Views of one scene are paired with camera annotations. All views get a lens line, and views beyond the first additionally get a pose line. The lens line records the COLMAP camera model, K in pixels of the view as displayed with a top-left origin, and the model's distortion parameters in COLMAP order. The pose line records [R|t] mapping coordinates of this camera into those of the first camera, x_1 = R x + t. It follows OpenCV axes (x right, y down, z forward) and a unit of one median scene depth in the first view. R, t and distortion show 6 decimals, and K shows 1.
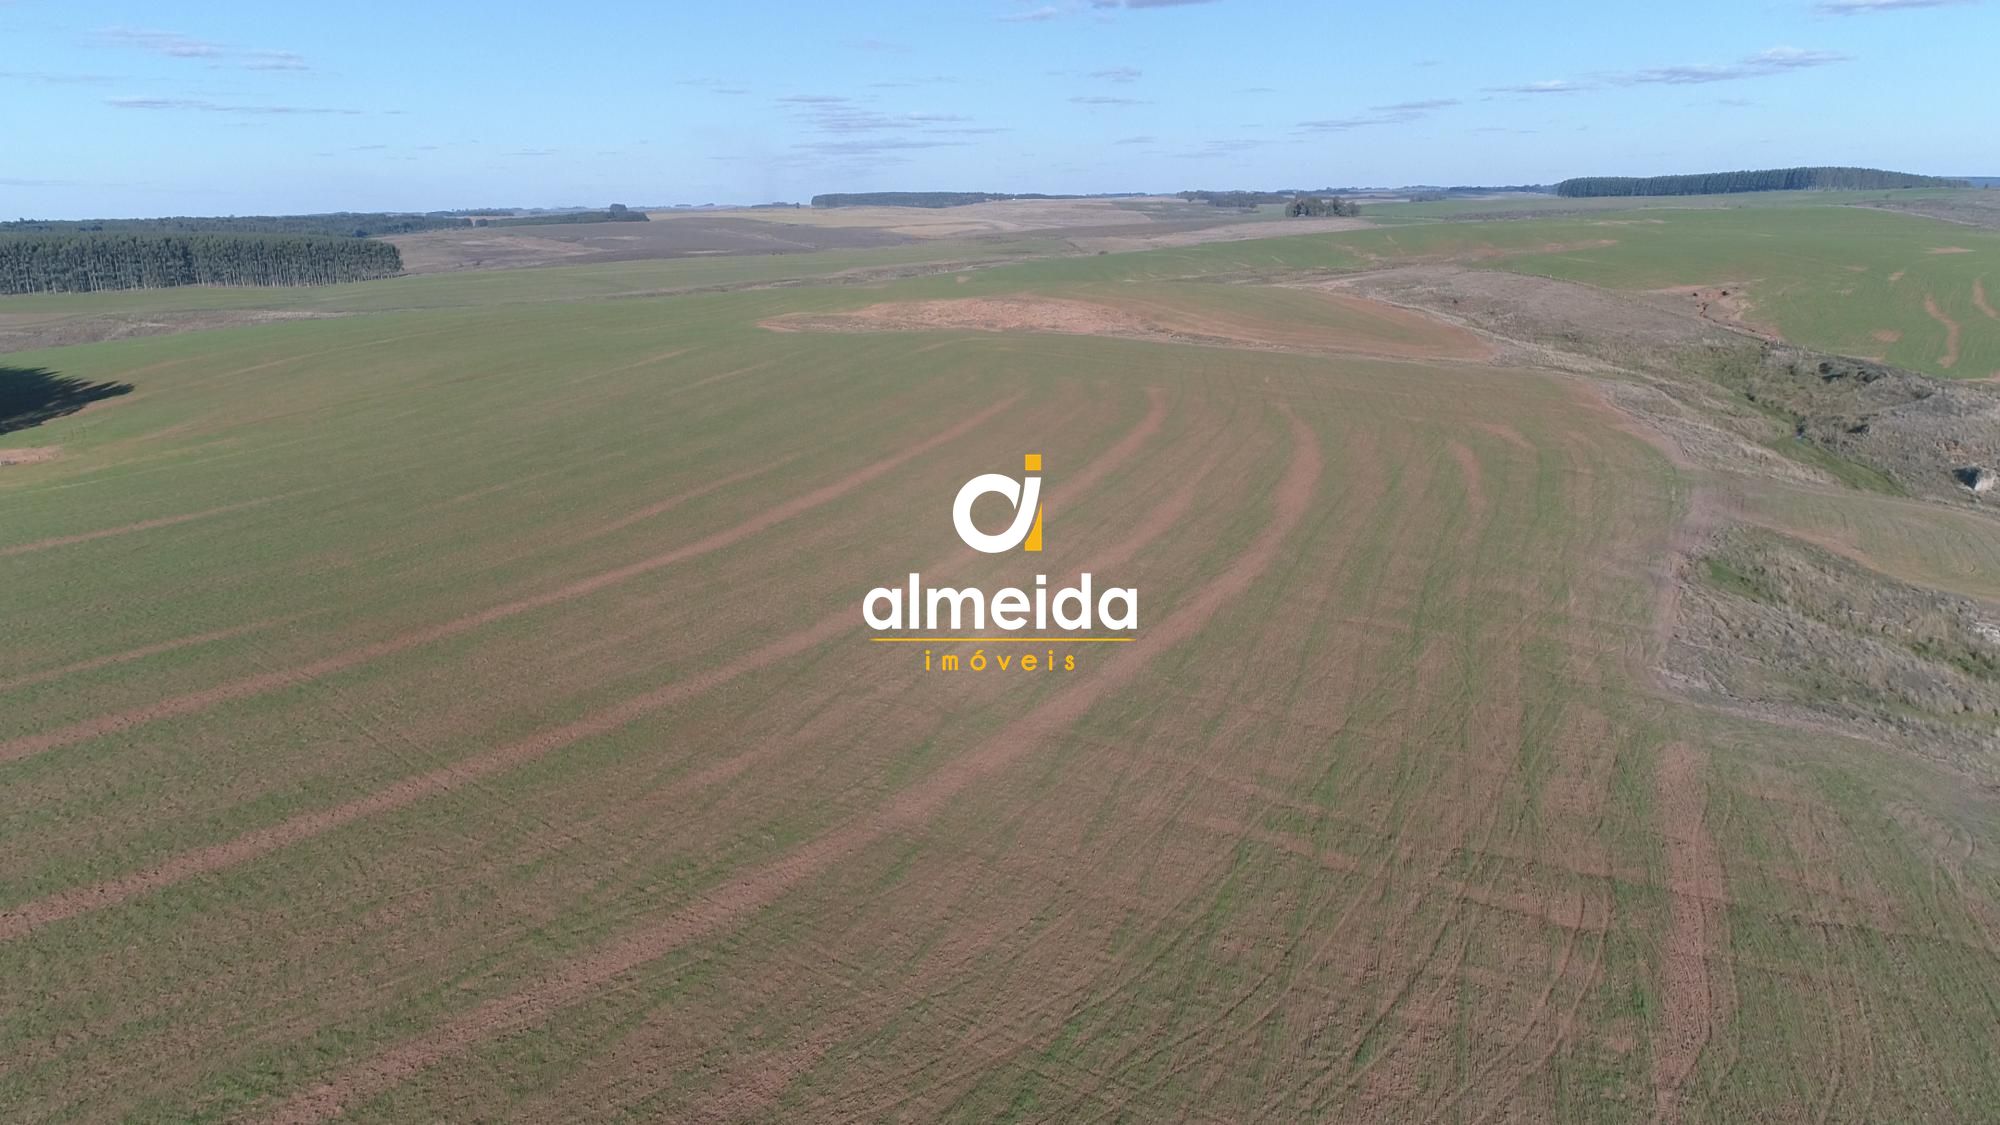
lens RADIAL K [[1396.9, 0, 996.8], [0, 1396.9, 570.7], [0, 0, 1]] dist [0.001761, -0.004048]
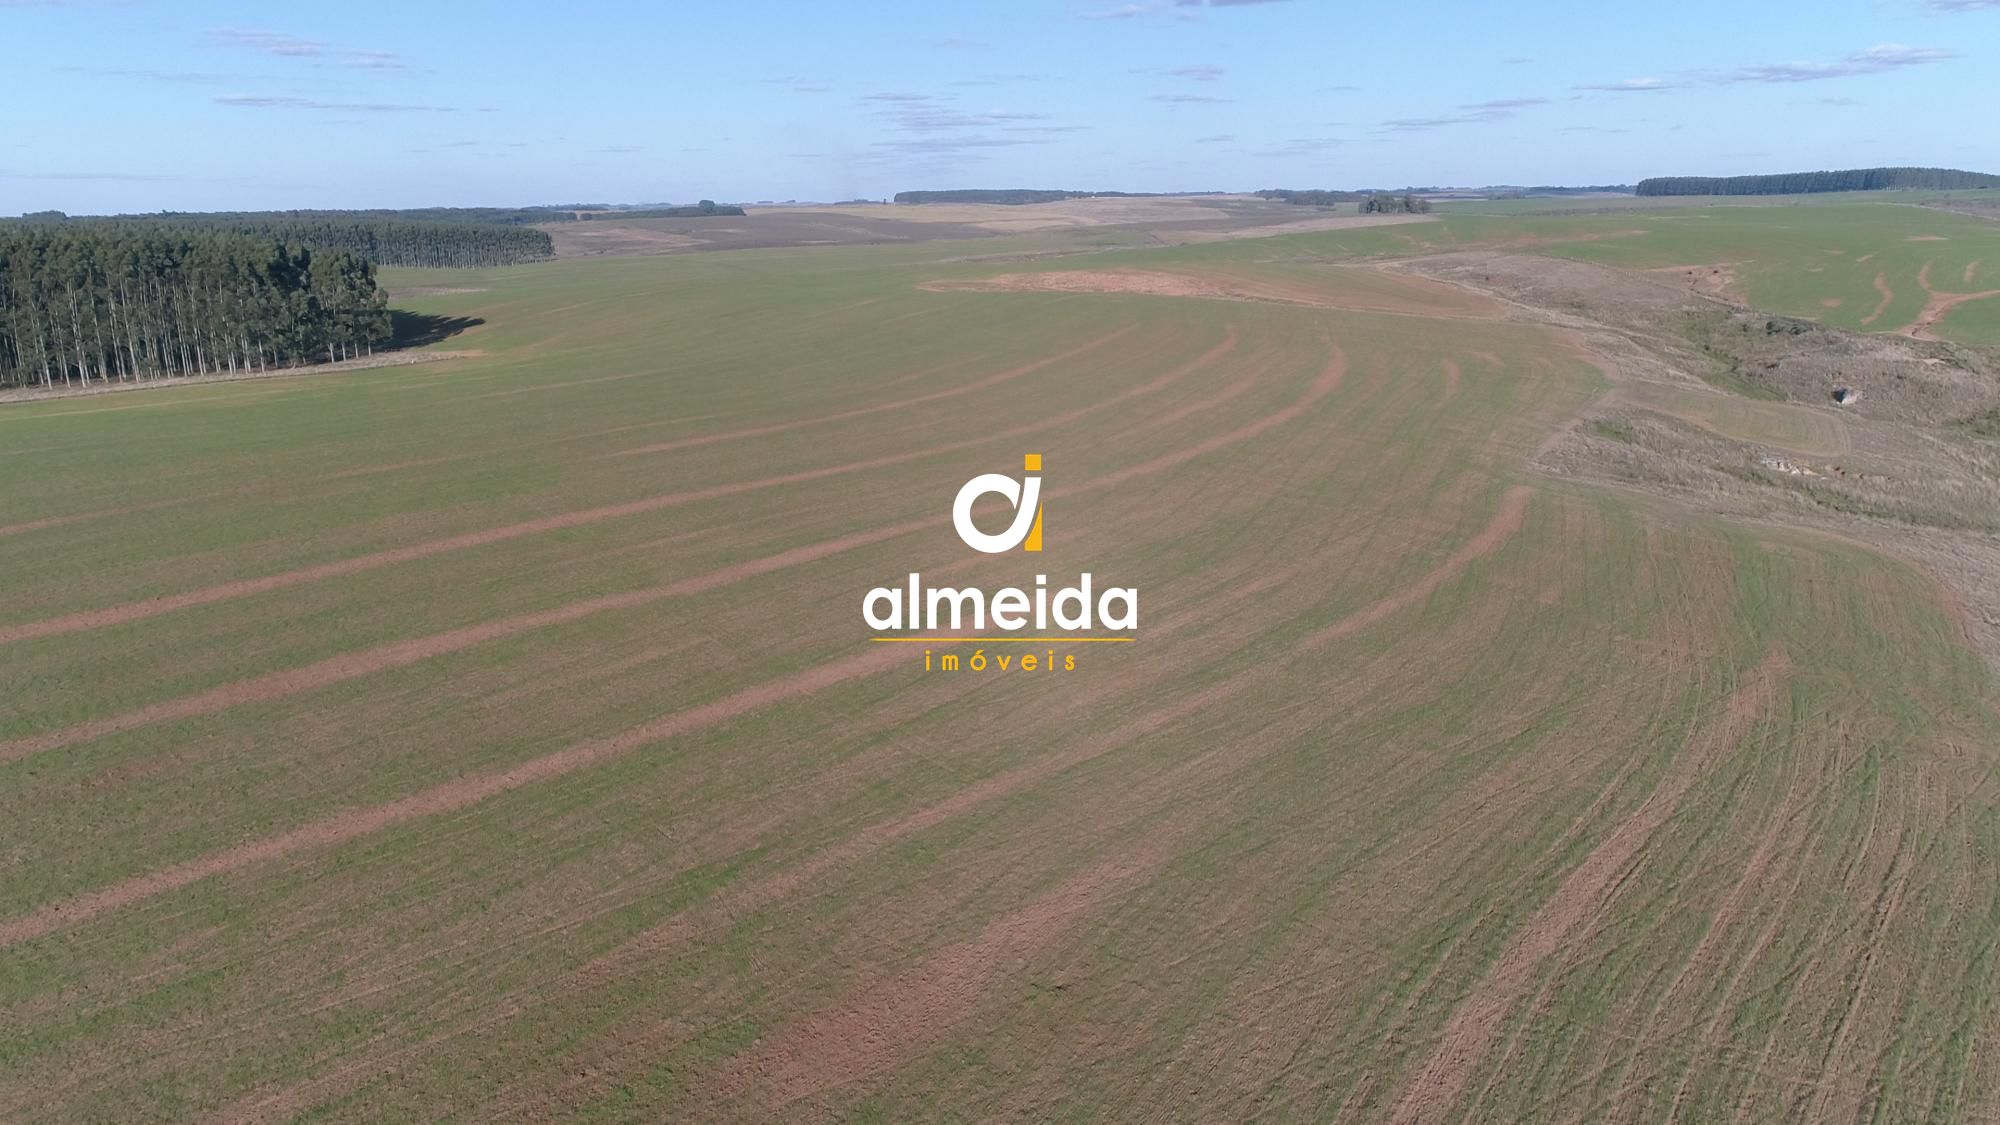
lens RADIAL K [[1396.9, 0, 996.8], [0, 1396.9, 570.7], [0, 0, 1]] dist [0.001761, -0.004048]
pose [[0.998578, 0.017846, -0.050229, -0.007514], [-0.017787, 0.999840, 0.001622, 0.019715], [0.050250, -0.000726, 0.998736, -0.066246]]
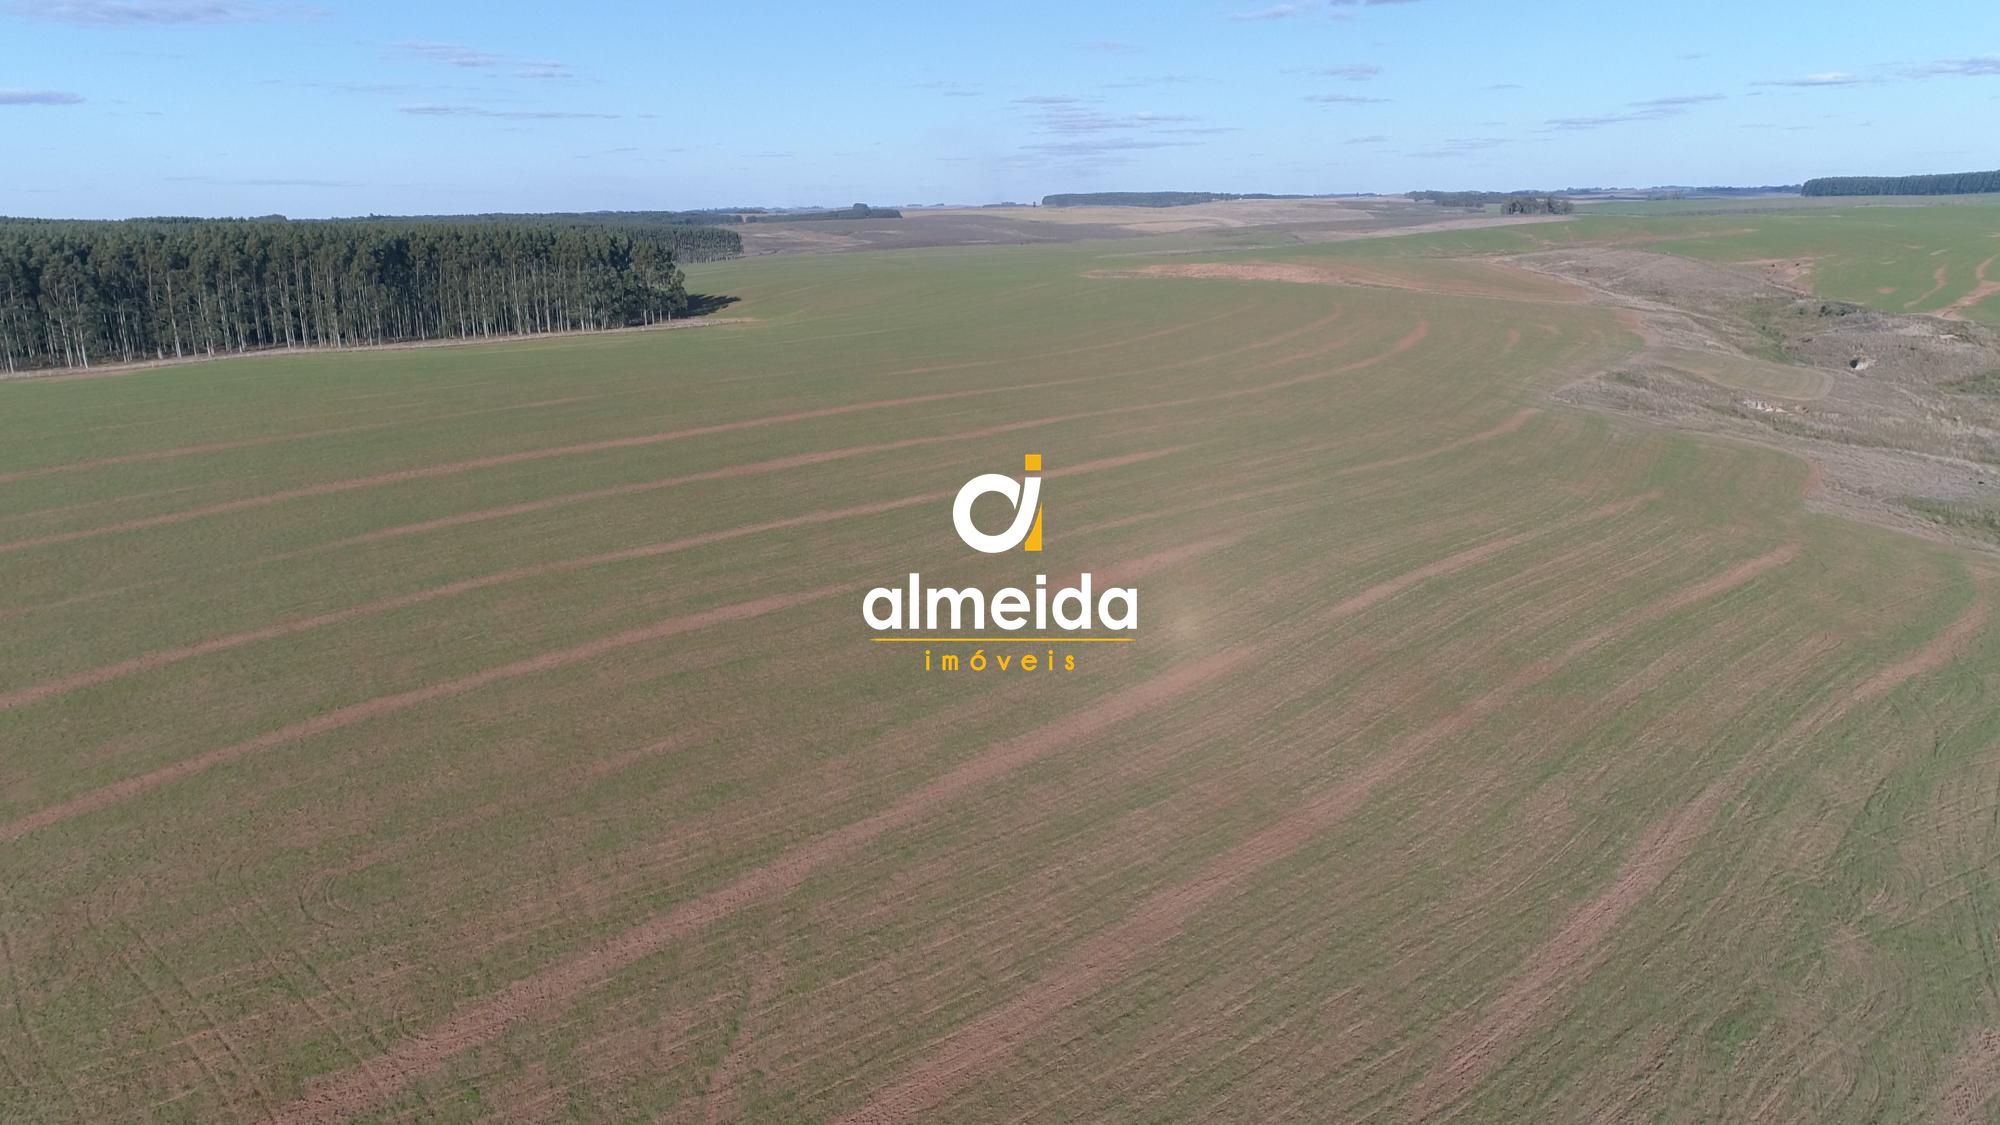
lens RADIAL K [[1396.9, 0, 996.8], [0, 1396.9, 570.7], [0, 0, 1]] dist [0.001761, -0.004048]
pose [[0.988163, 0.040603, -0.147939, -0.005707], [-0.040640, 0.999170, 0.002770, 0.036002], [0.147928, 0.003275, 0.988993, -0.127398]]
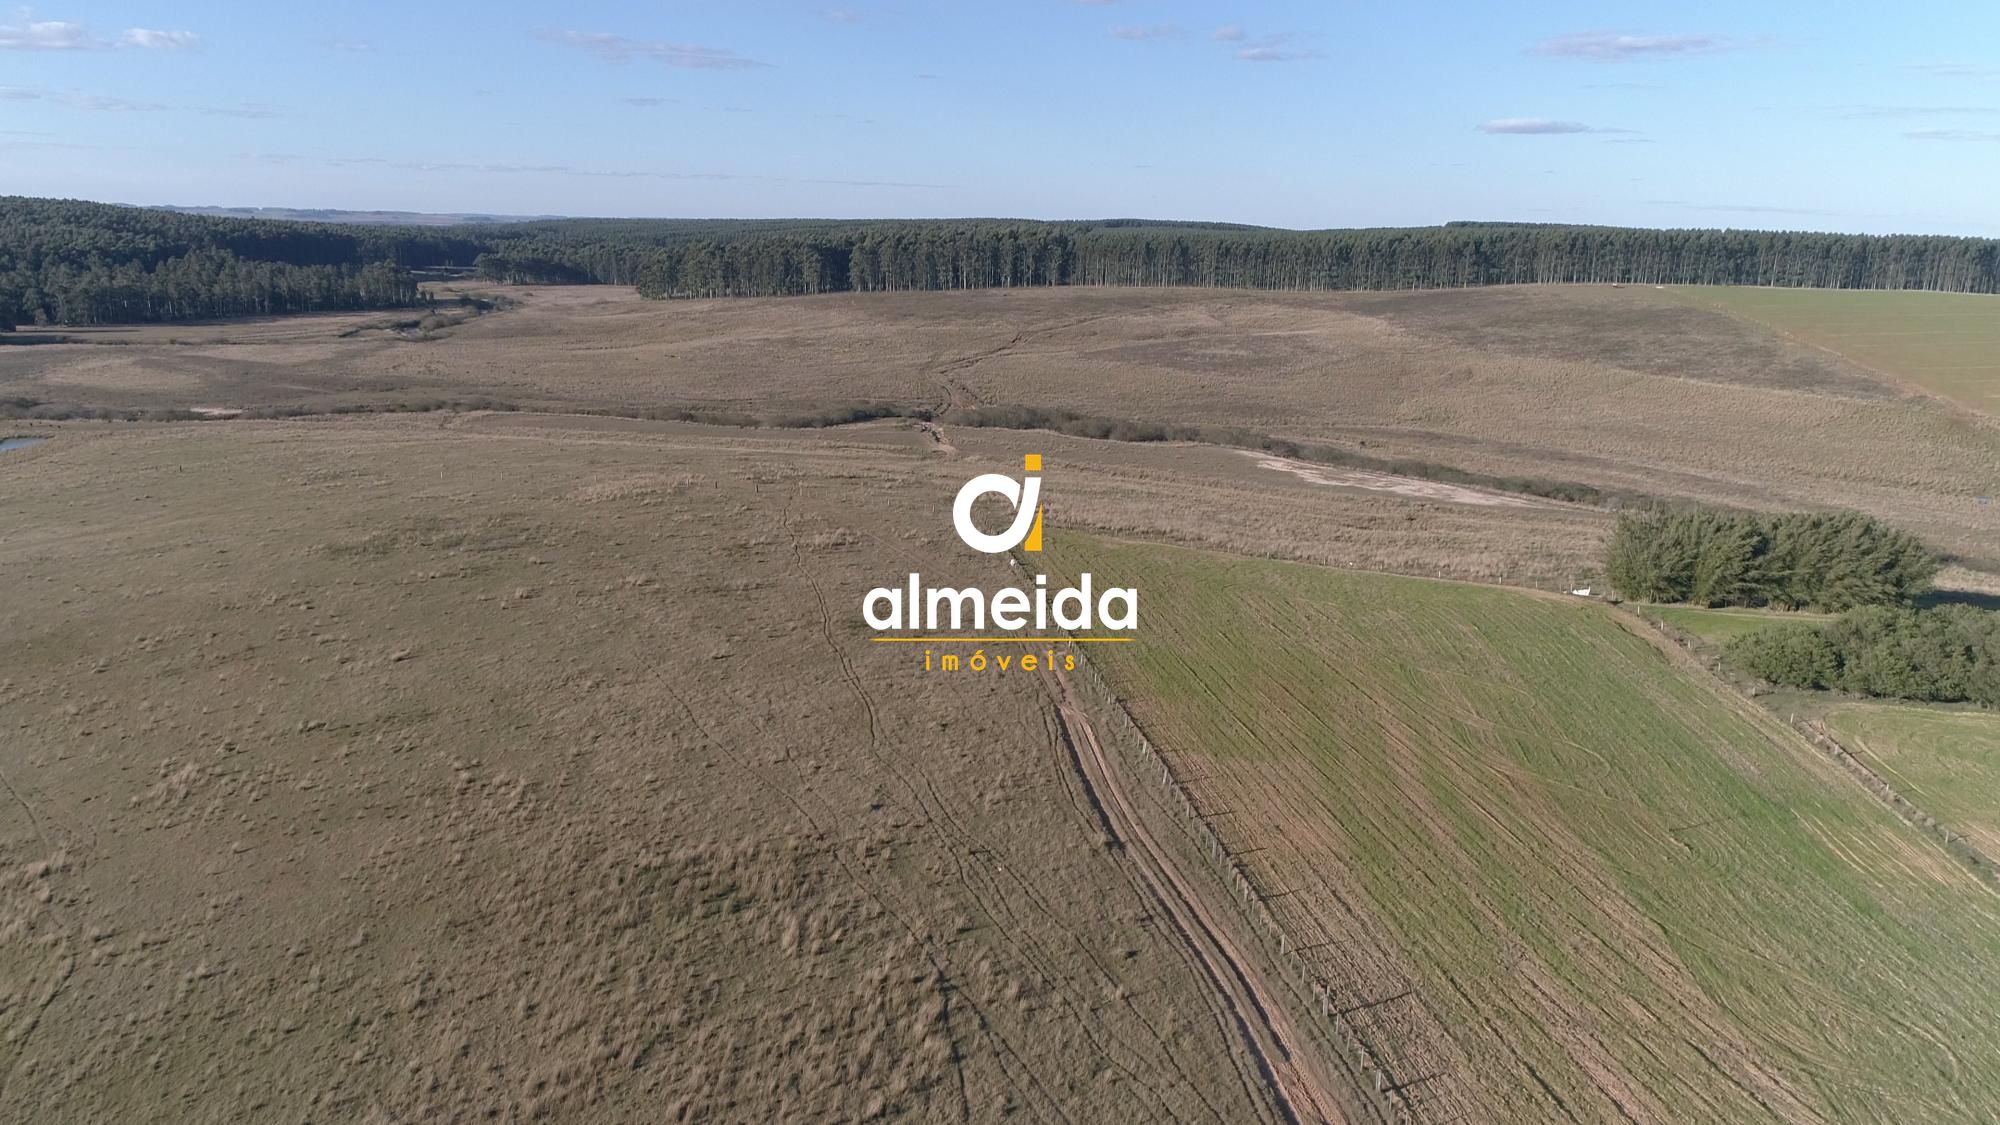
lens RADIAL K [[1396.9, 0, 996.8], [0, 1396.9, 570.7], [0, 0, 1]] dist [0.001761, -0.004048]
pose [[0.456067, 0.247126, -0.854945, 0.159157], [-0.264315, 0.954937, 0.135031, 0.127585], [0.849788, 0.164392, 0.500835, -0.460564]]
